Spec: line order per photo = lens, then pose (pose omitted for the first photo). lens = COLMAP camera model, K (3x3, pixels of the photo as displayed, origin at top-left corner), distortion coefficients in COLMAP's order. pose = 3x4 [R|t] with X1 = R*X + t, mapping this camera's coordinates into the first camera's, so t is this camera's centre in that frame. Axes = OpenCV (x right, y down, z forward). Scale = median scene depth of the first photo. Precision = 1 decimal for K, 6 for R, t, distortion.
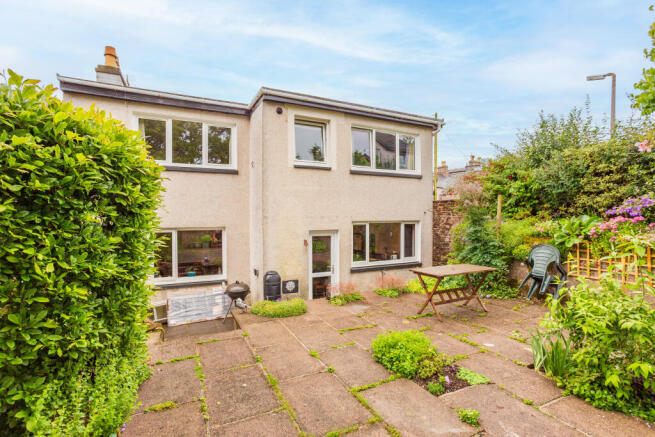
lens RADIAL K [[320.3, 0, 327.5], [0, 320.3, 218.5], [0, 0, 1]] dist [-0.033137, 0.000237]
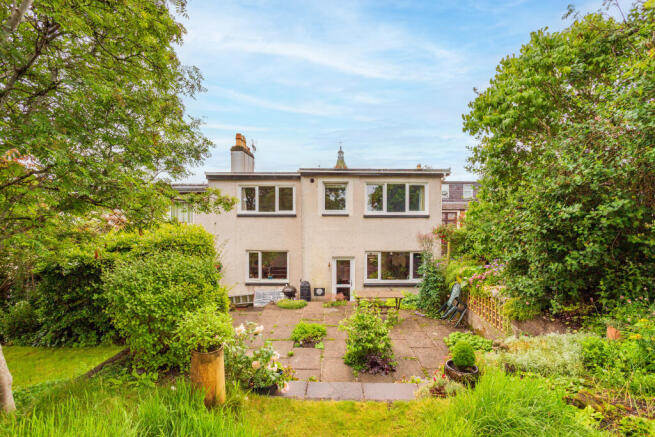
lens RADIAL K [[320.3, 0, 327.5], [0, 320.3, 218.5], [0, 0, 1]] dist [-0.033137, 0.000237]
pose [[0.895920, 0.011800, -0.444058, 0.572845], [-0.009104, 0.999925, 0.008203, -0.149088], [0.444122, -0.003306, 0.895960, -0.357950]]
